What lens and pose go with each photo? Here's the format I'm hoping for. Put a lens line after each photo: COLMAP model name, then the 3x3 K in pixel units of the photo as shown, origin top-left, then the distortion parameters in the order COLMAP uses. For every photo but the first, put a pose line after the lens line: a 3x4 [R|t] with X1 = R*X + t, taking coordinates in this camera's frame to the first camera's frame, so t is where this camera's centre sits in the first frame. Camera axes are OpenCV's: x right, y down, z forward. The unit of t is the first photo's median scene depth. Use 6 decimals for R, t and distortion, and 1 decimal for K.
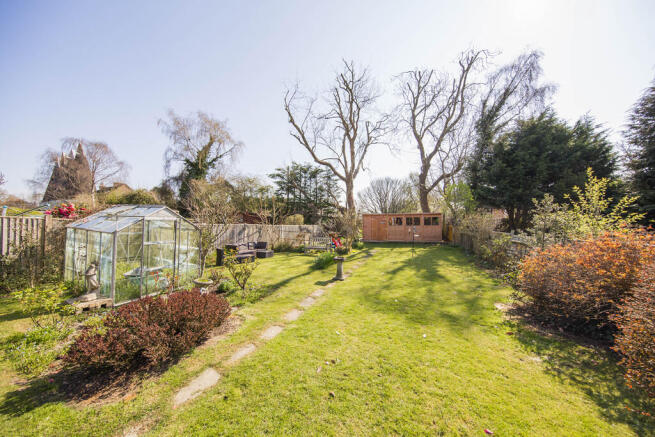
lens RADIAL K [[212.9, 0, 332.4], [0, 212.9, 221.3], [0, 0, 1]] dist [0.000111, -0.000990]
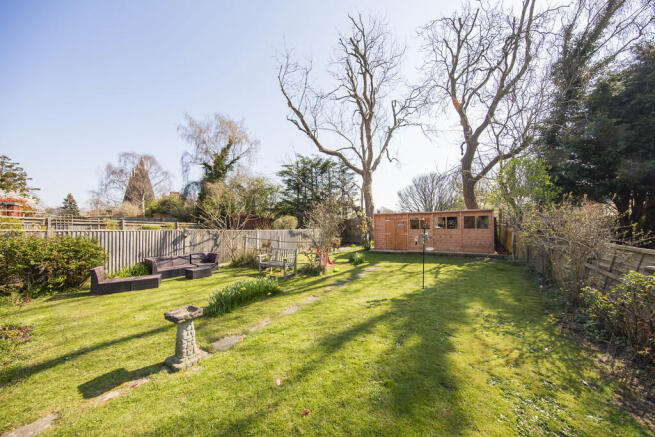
lens RADIAL K [[212.9, 0, 335.5], [0, 212.9, 223.1], [0, 0, 1]] dist [0.000111, -0.000990]
pose [[0.979216, -0.013254, -0.202385, 0.131424], [0.012175, 0.999904, -0.006576, 0.001500], [0.202453, 0.003975, 0.979284, 0.203587]]
